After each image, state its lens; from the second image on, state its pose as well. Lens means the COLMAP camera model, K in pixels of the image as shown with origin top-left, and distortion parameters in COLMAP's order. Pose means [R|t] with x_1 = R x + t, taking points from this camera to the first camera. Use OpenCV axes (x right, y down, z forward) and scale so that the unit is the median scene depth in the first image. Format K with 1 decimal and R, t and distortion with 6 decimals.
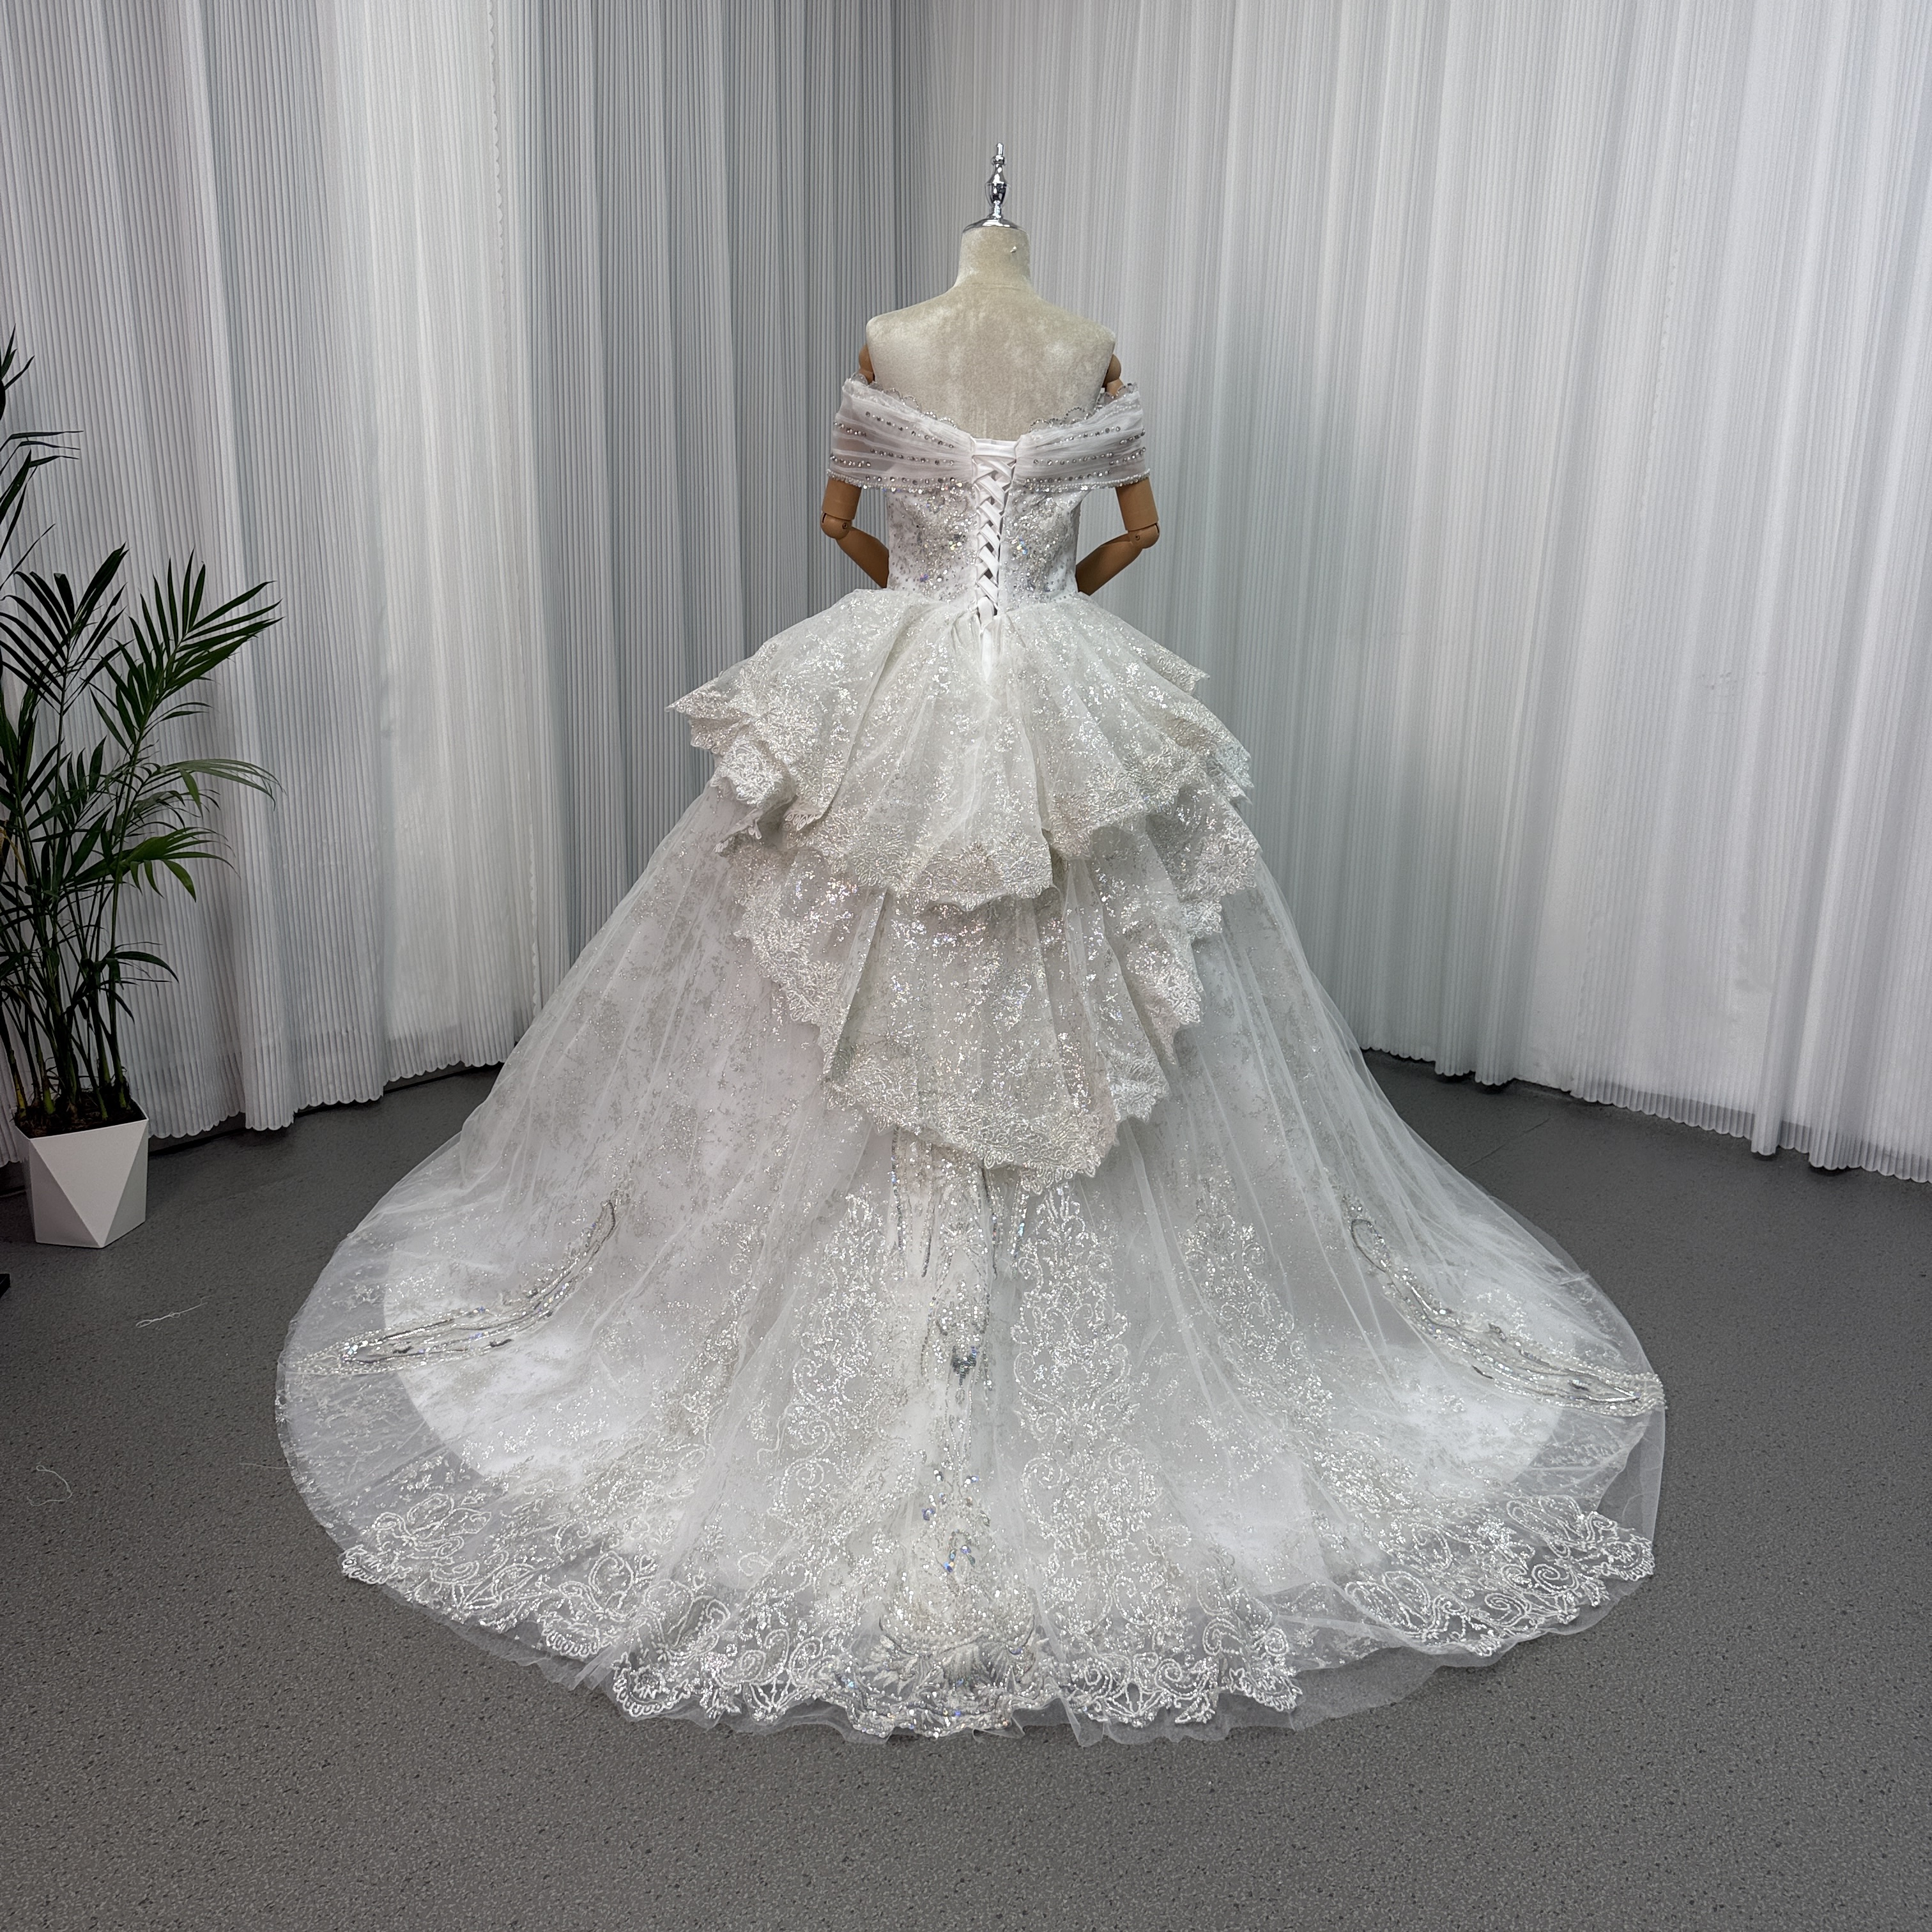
lens RADIAL K [[1851.7, 0, 997.3], [0, 1851.7, 1063.1], [0, 0, 1]] dist [-0.003495, -0.034917]
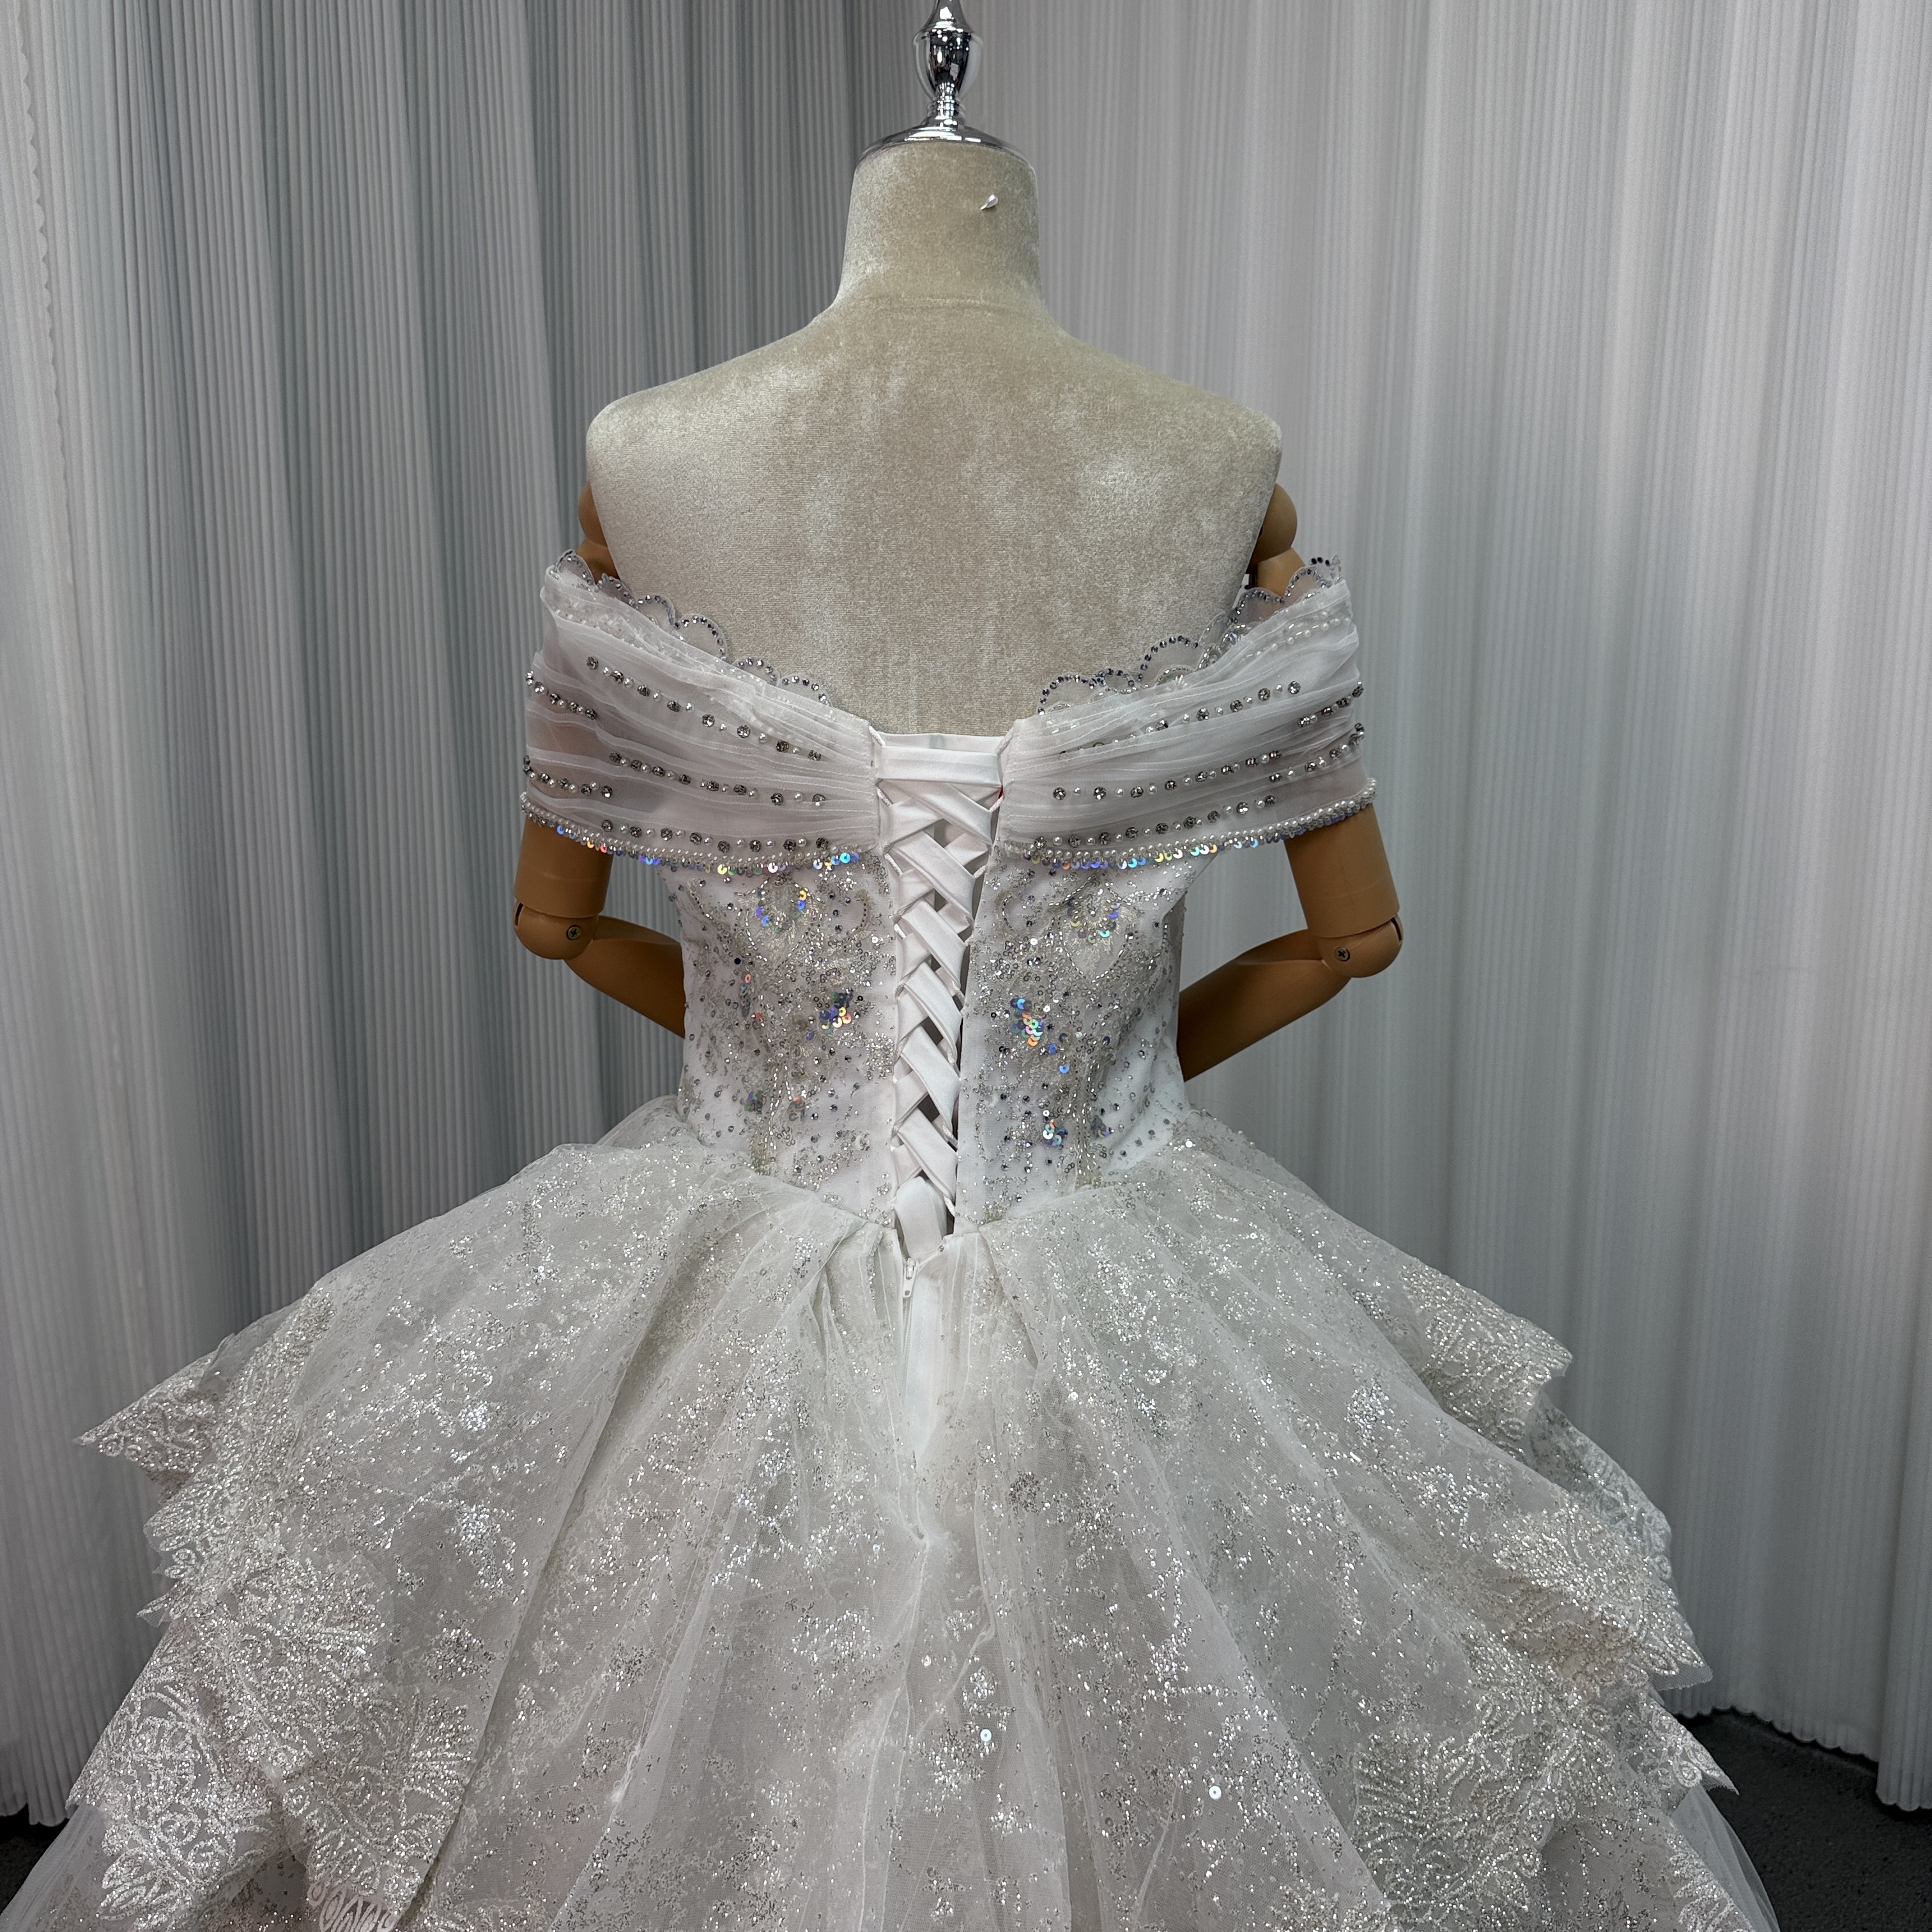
lens RADIAL K [[1900.1, 0, 975.3], [0, 1900.1, 968.0], [0, 0, 1]] dist [0.051111, -0.083312]
pose [[0.998576, -0.014321, -0.051395, 0.022705], [0.008550, 0.993805, -0.110805, -0.252408], [0.052664, 0.110208, 0.992512, 0.647922]]
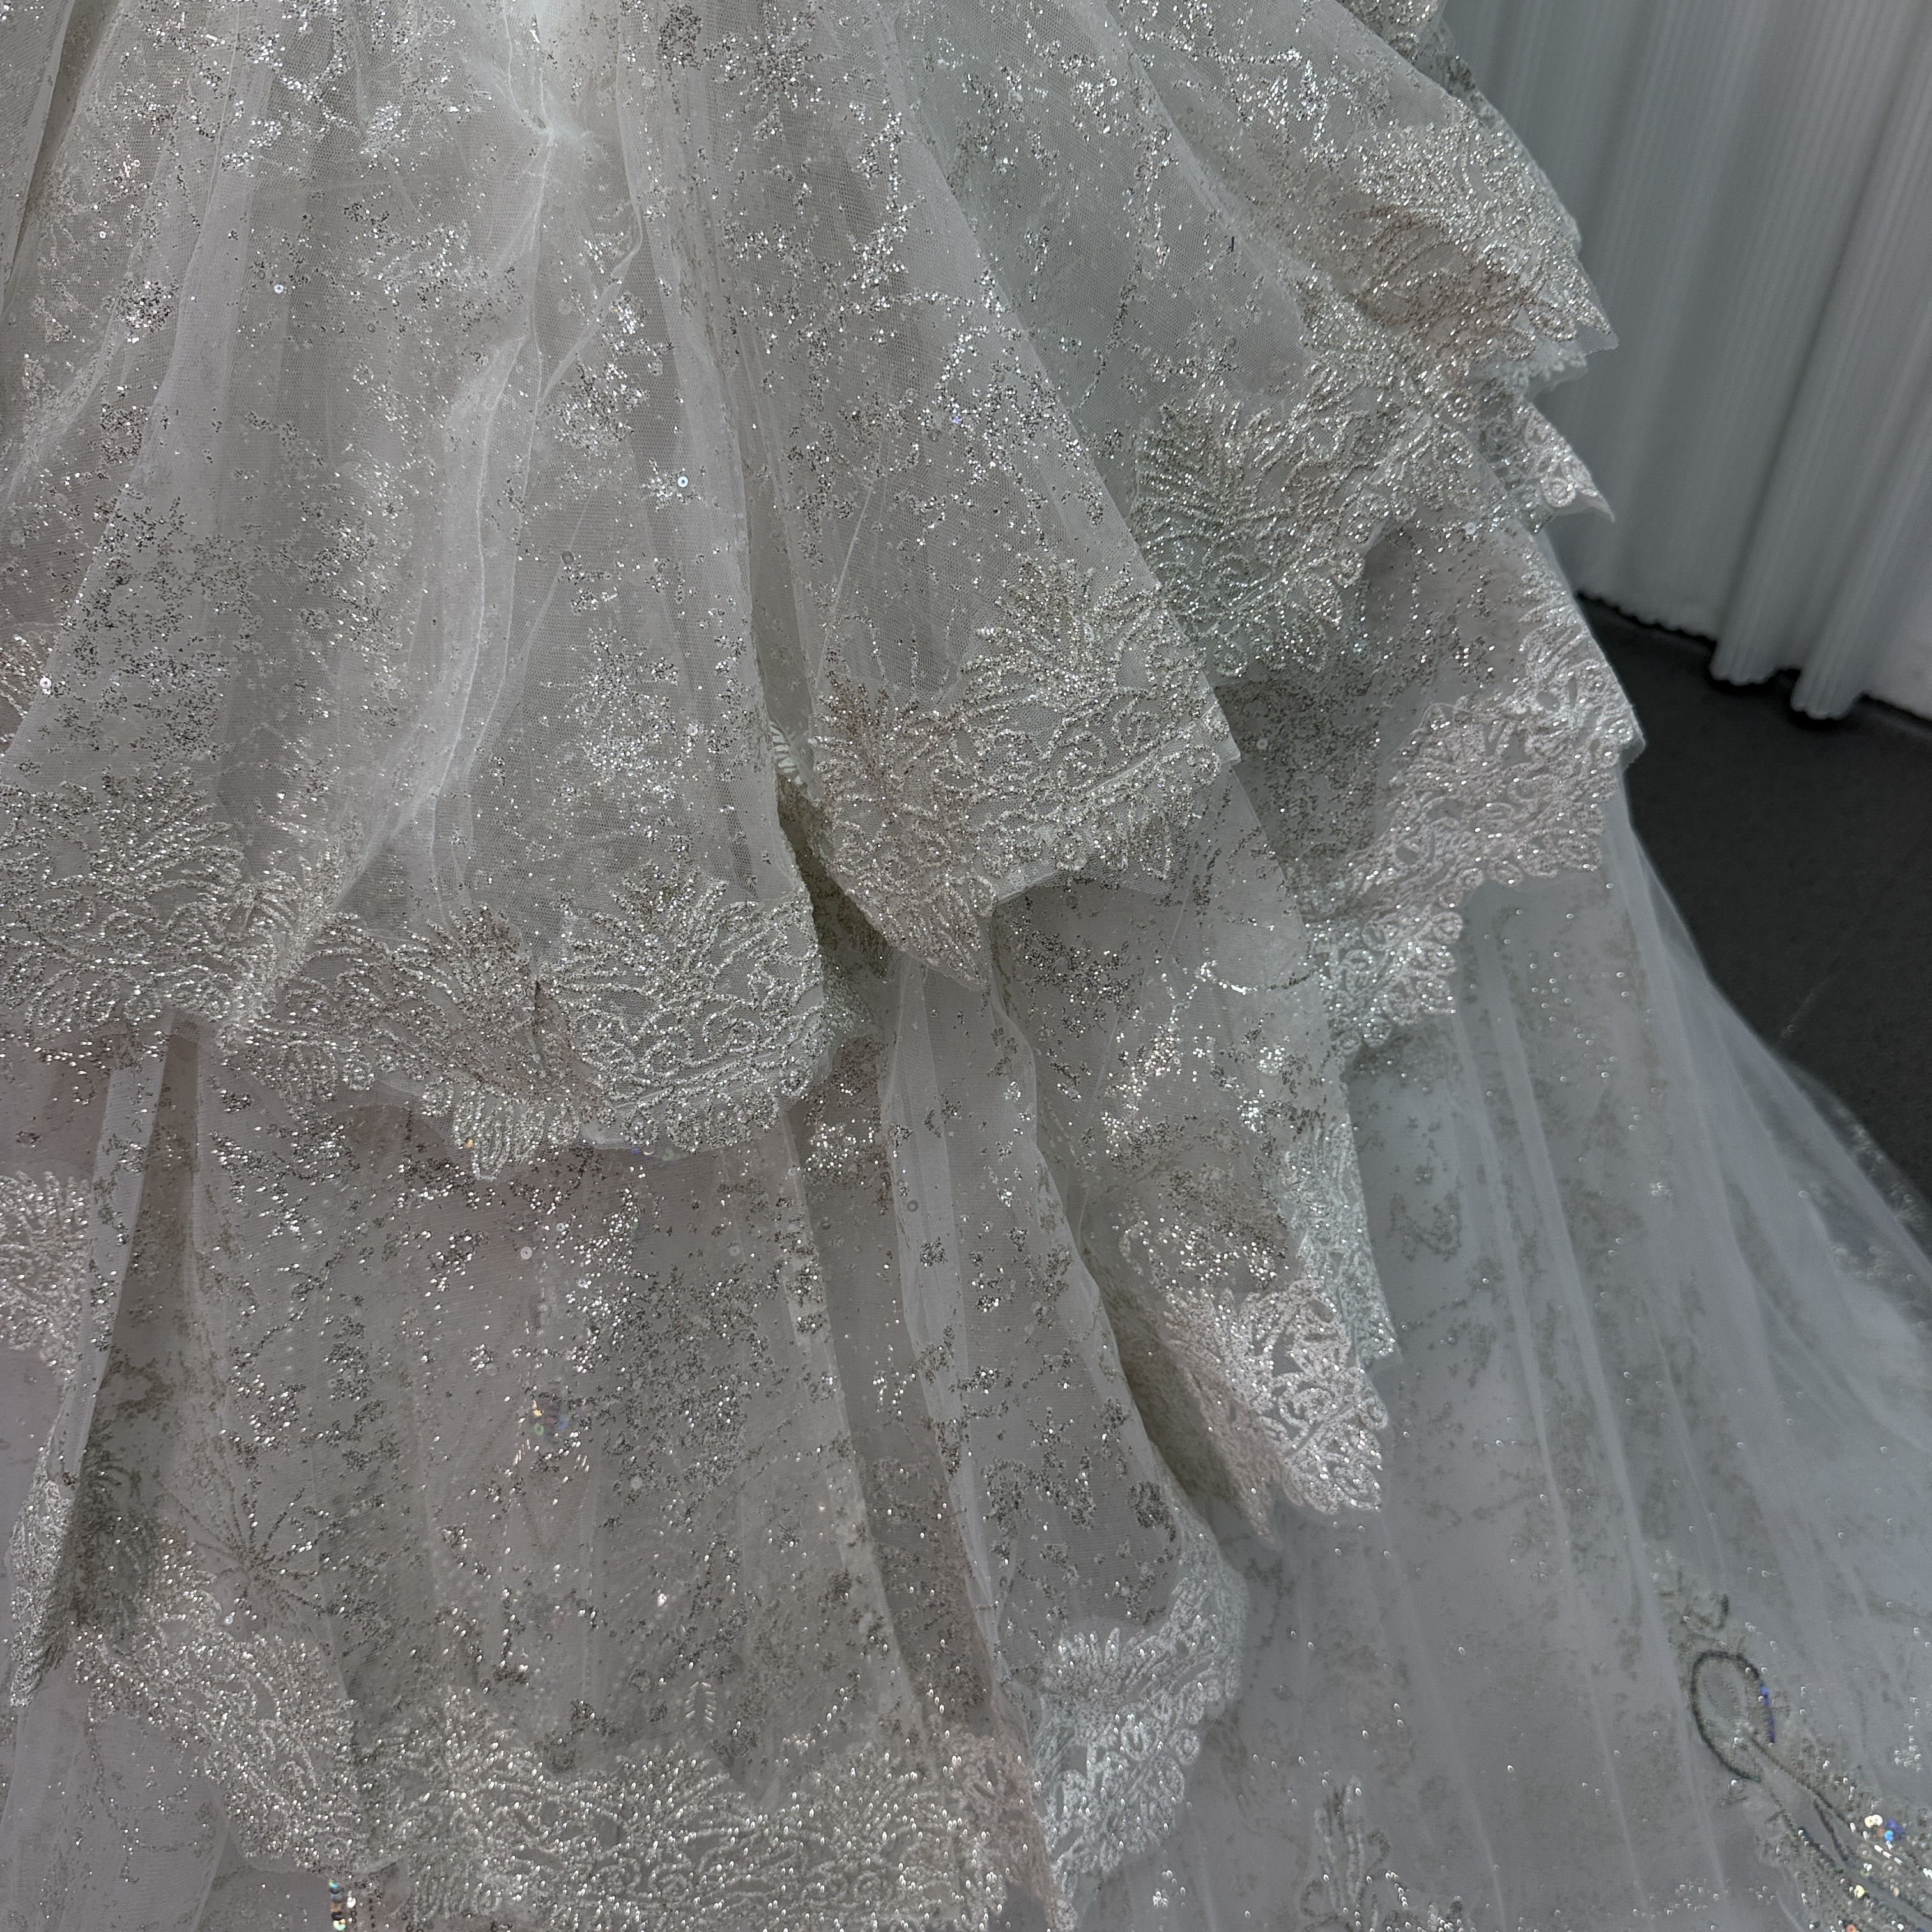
lens RADIAL K [[1855.8, 0, 965.5], [0, 1855.8, 1044.7], [0, 0, 1]] dist [0.171314, -0.385175]
pose [[0.999998, -0.000915, 0.001826, 0.044504], [0.000038, 0.902062, 0.431606, -0.191336], [-0.002042, -0.431605, 0.902060, 0.731444]]
